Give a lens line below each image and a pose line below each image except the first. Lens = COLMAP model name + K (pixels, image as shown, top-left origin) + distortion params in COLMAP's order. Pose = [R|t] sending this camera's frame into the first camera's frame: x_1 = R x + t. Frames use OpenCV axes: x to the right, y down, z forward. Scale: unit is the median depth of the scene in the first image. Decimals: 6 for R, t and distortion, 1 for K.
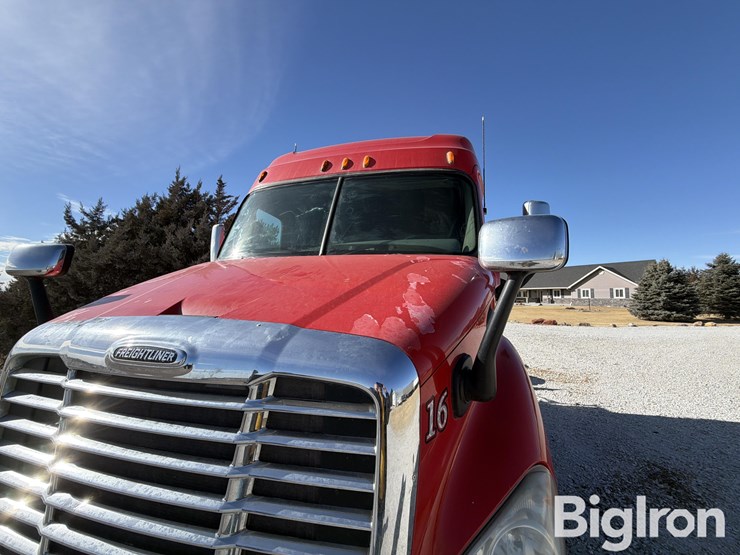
lens RADIAL K [[293.8, 0, 370.0], [0, 293.8, 277.5], [0, 0, 1]] dist [0.003424, 0.000050]
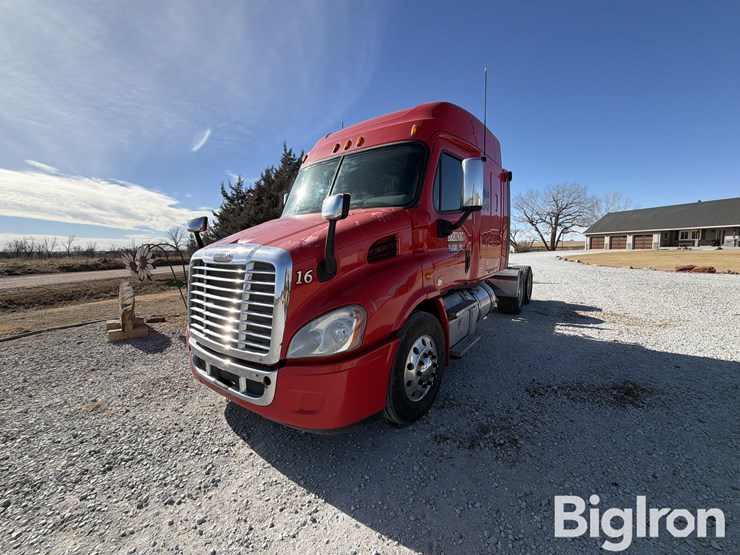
lens RADIAL K [[293.8, 0, 370.0], [0, 293.8, 277.5], [0, 0, 1]] dist [0.003424, 0.000050]
pose [[0.929085, 0.016799, -0.369484, 0.301766], [0.046820, 0.985591, 0.162540, 0.012552], [0.366891, -0.168313, 0.914911, -0.205603]]
